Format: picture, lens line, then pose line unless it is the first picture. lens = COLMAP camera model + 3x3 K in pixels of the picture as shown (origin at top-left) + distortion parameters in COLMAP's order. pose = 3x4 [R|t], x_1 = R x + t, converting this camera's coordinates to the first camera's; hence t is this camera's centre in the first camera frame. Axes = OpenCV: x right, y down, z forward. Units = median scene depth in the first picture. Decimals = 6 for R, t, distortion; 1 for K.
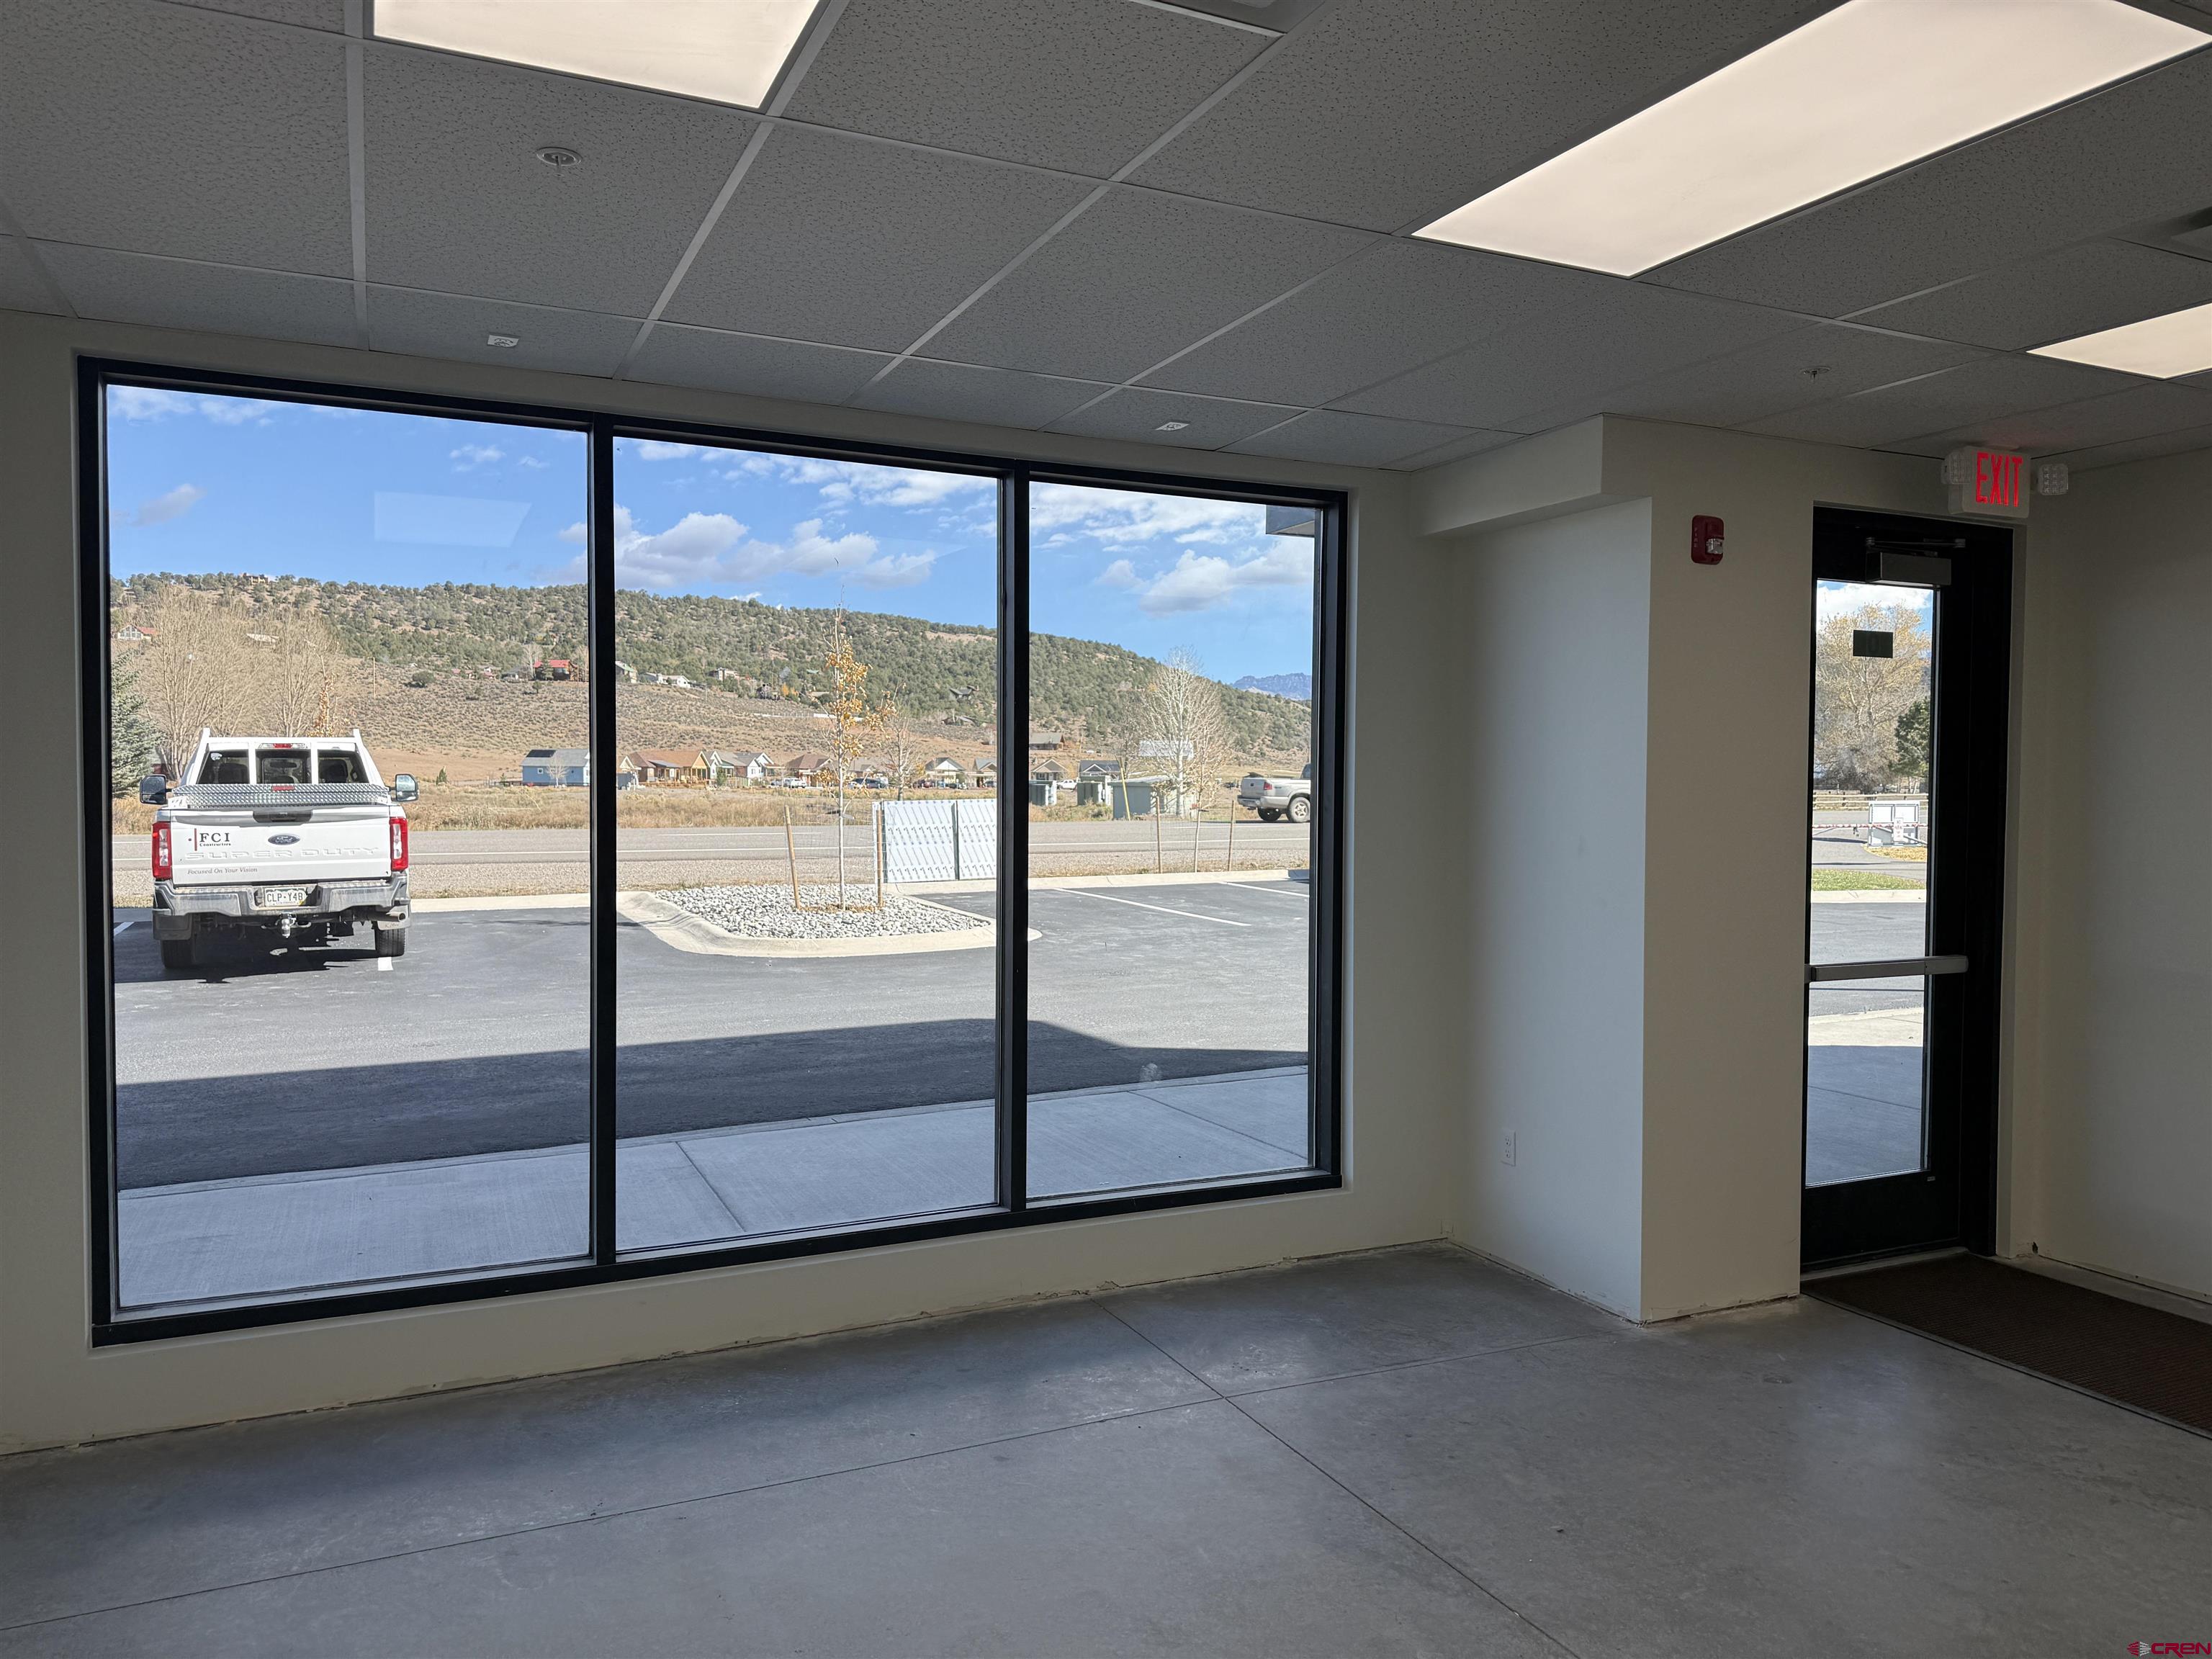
lens RADIAL K [[1582.6, 0, 1115.5], [0, 1582.6, 829.8], [0, 0, 1]] dist [0.170199, -0.165683]
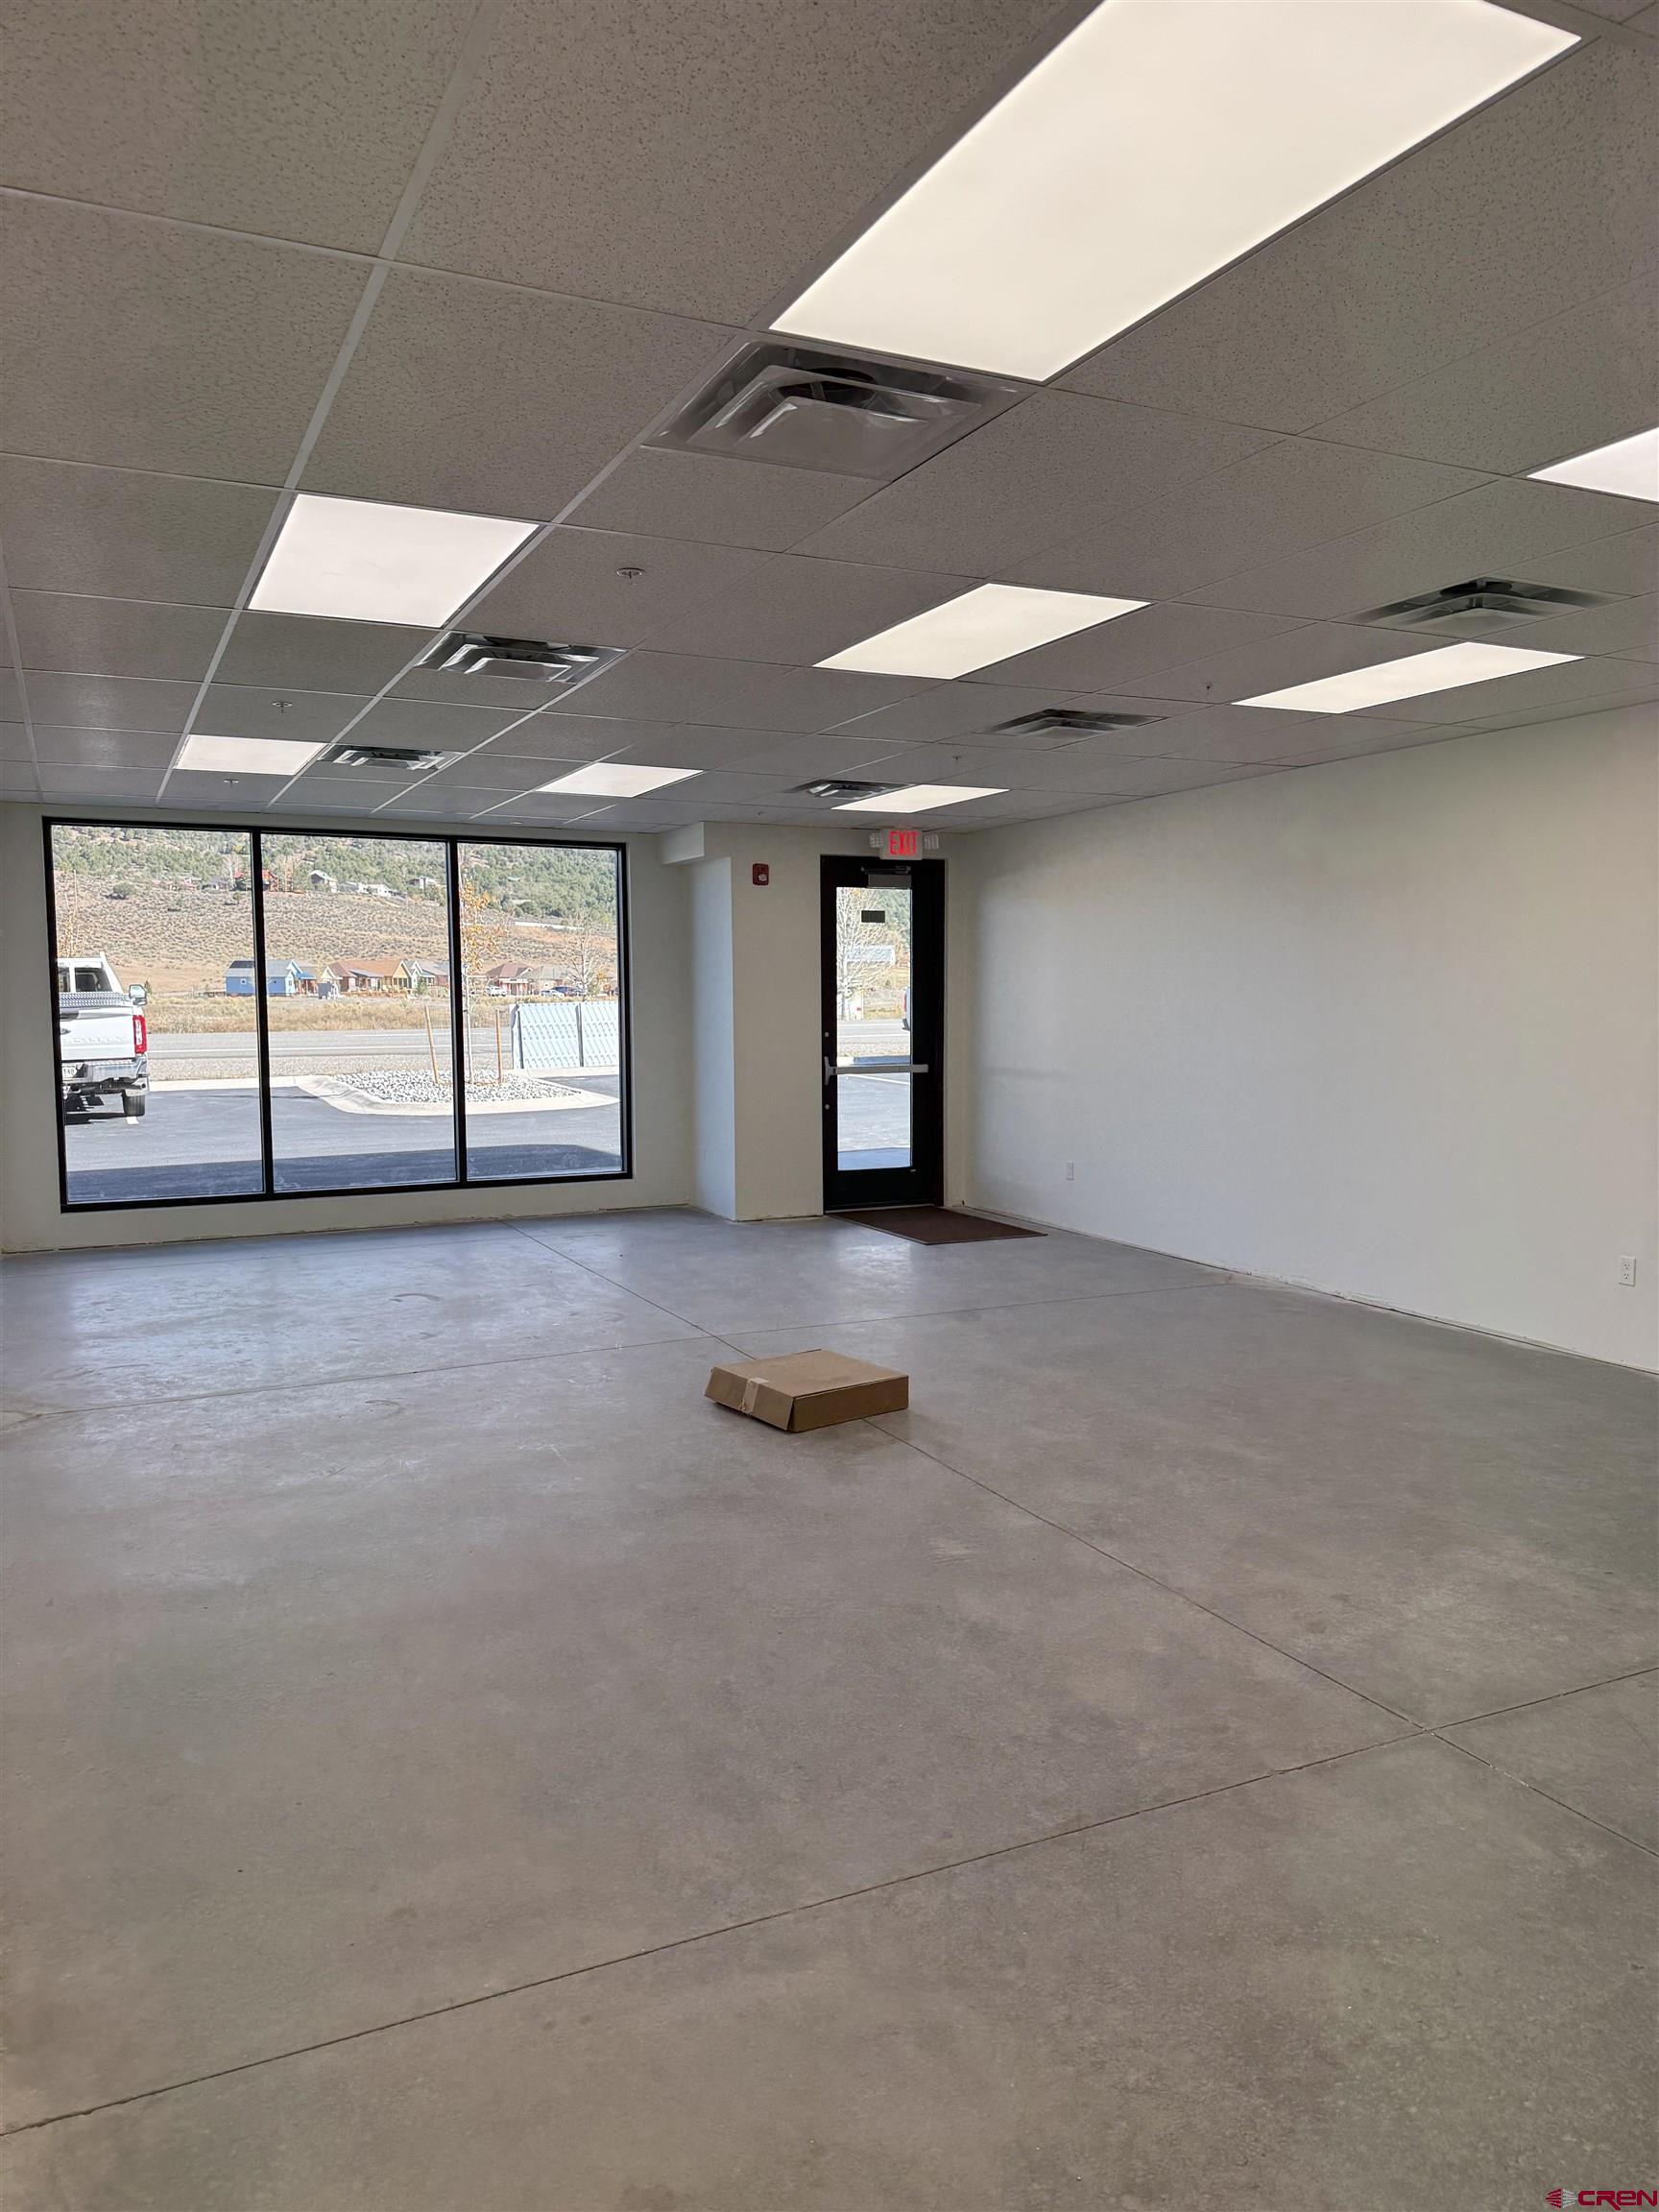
lens RADIAL K [[1582.6, 0, 829.5], [0, 1582.6, 1106.0], [0, 0, 1]] dist [0.170199, -0.165683]
pose [[0.999918, -0.012232, 0.003754, 0.125840], [0.012052, 0.998927, 0.044719, 0.012617], [-0.004297, -0.044671, 0.998993, -0.342318]]
